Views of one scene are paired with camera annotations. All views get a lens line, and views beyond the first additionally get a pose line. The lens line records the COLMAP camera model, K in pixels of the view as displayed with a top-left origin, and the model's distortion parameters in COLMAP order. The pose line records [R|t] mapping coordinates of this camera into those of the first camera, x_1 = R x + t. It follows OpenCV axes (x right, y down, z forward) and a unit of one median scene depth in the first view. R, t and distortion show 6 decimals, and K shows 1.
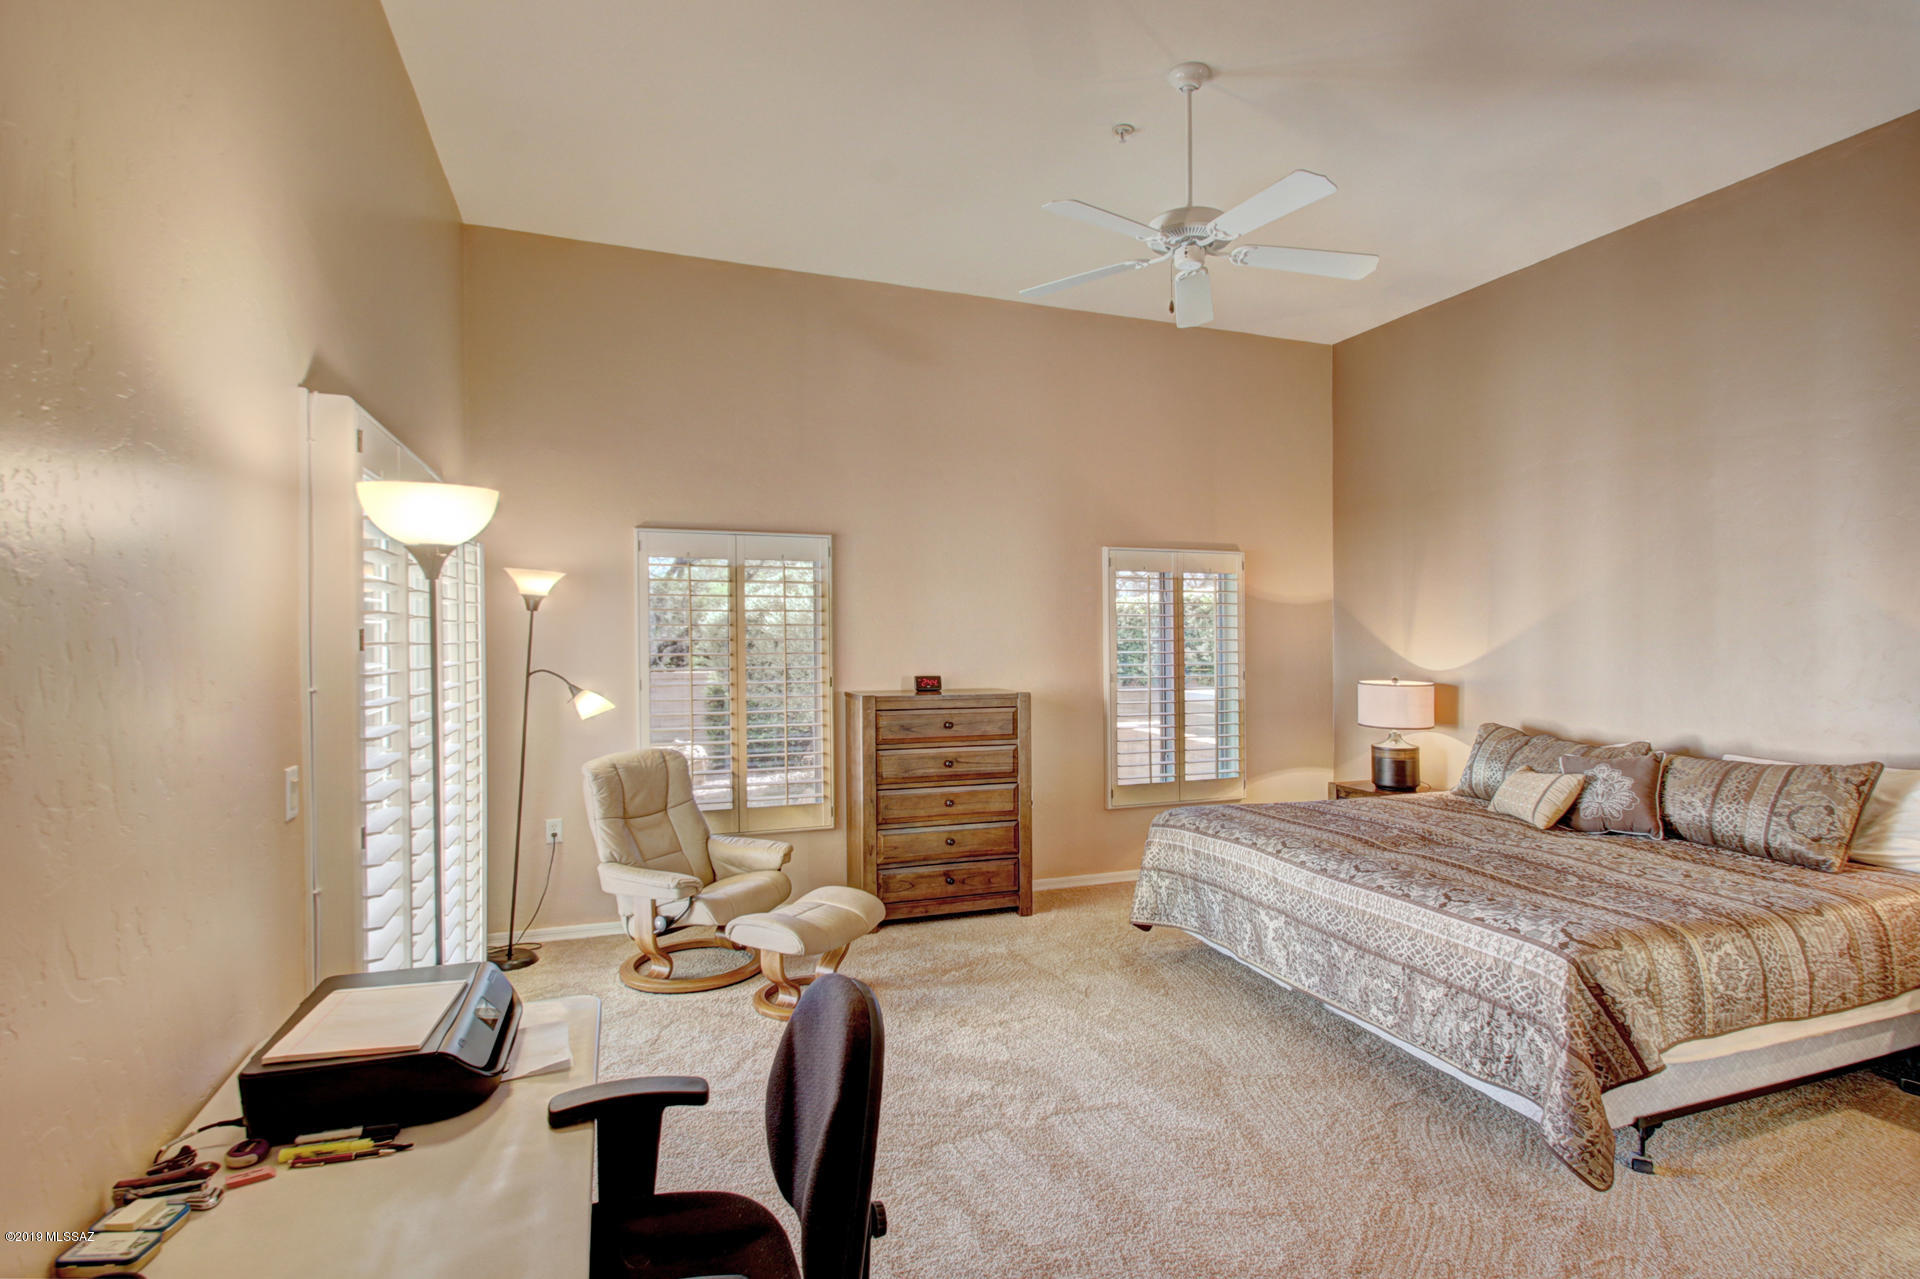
lens RADIAL K [[916.3, 0, 959.7], [0, 916.3, 631.8], [0, 0, 1]] dist [0.000315, -0.000370]
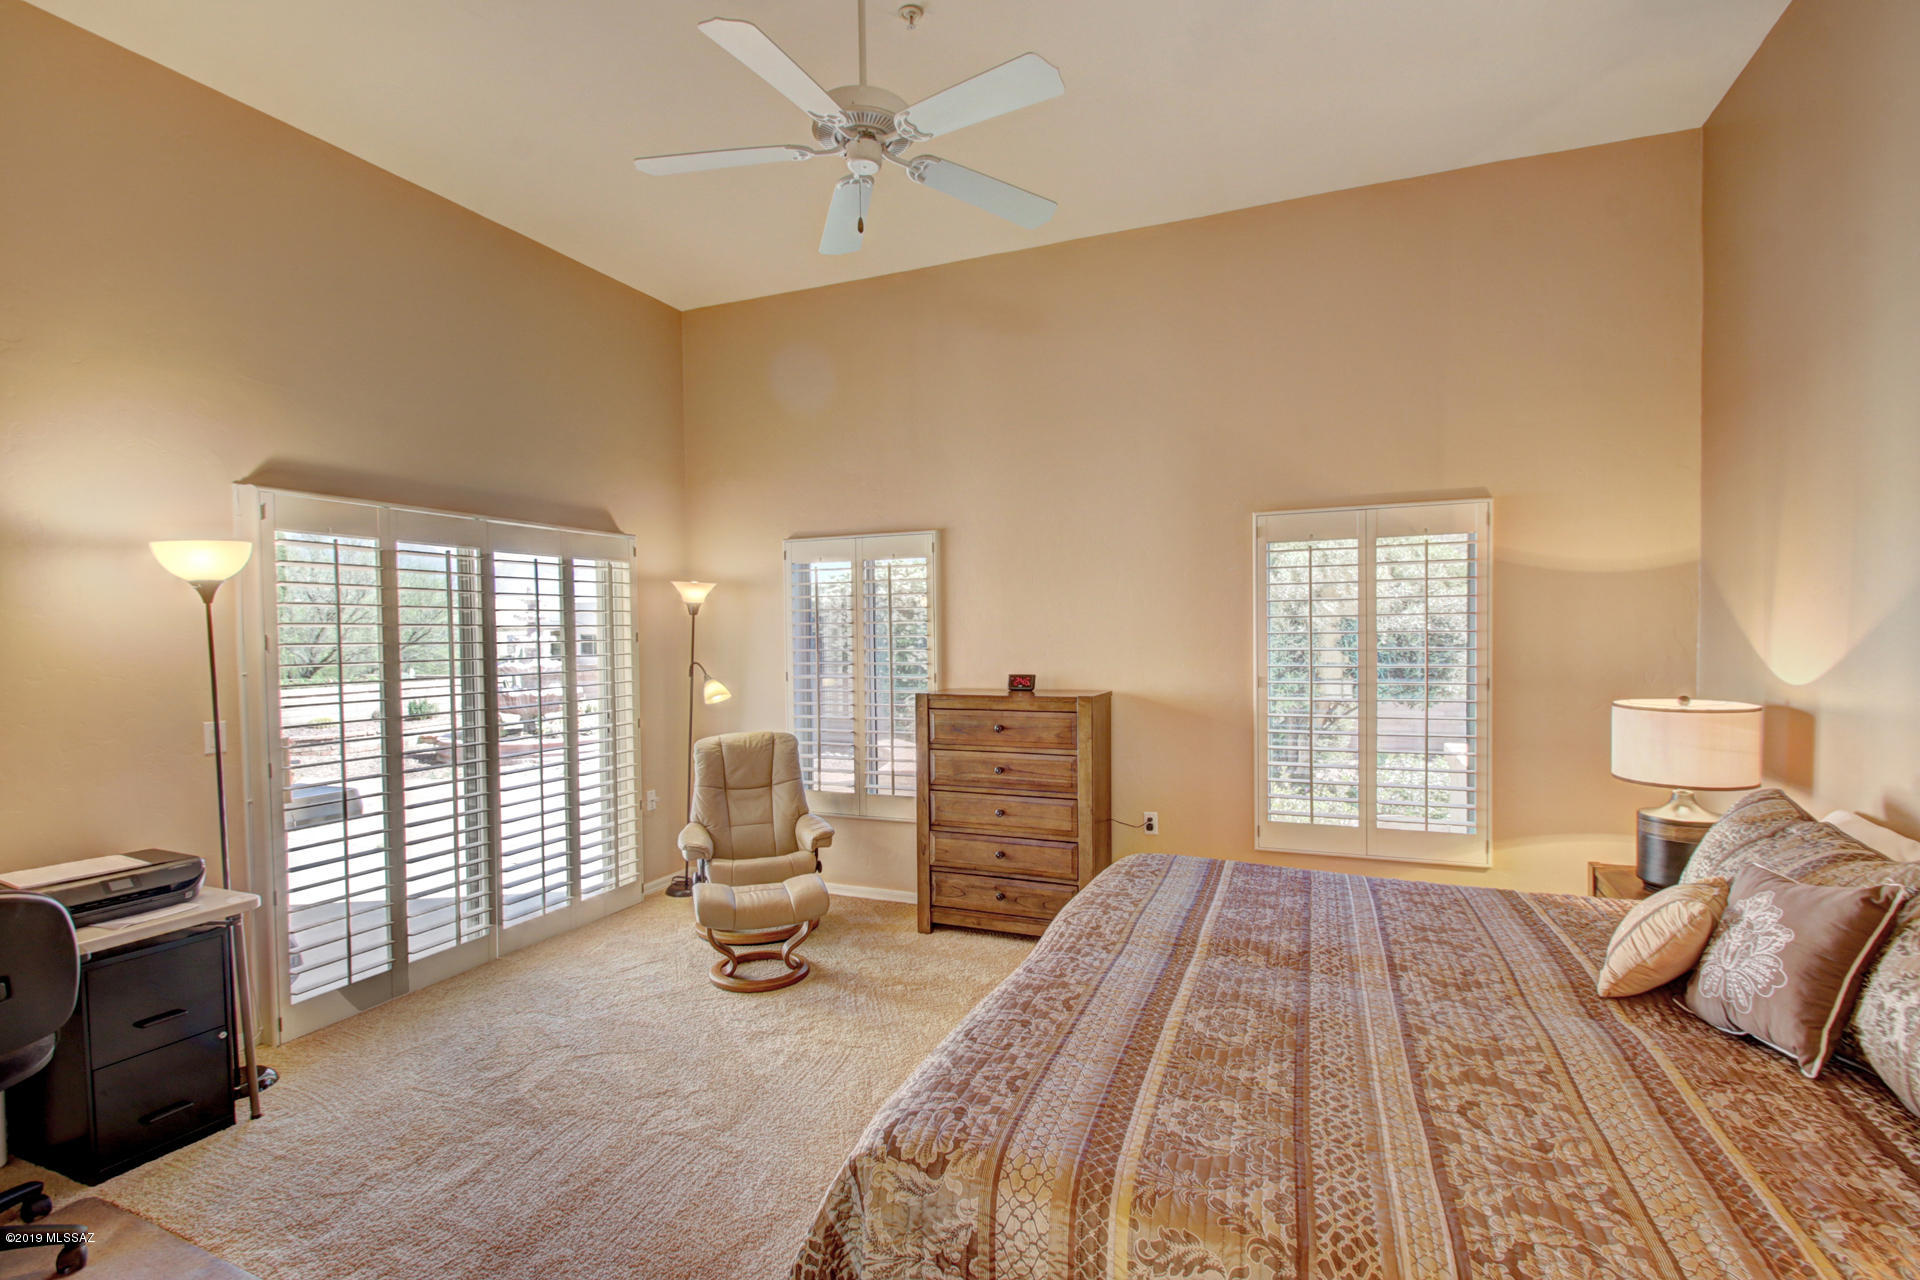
lens RADIAL K [[897.7, 0, 958.2], [0, 897.7, 658.3], [0, 0, 1]] dist [-0.000277, -0.000301]
pose [[0.736381, 0.008439, -0.676515, 0.559599], [0.015576, 0.999446, 0.029422, 0.004414], [0.676388, -0.032204, 0.735841, 0.308484]]
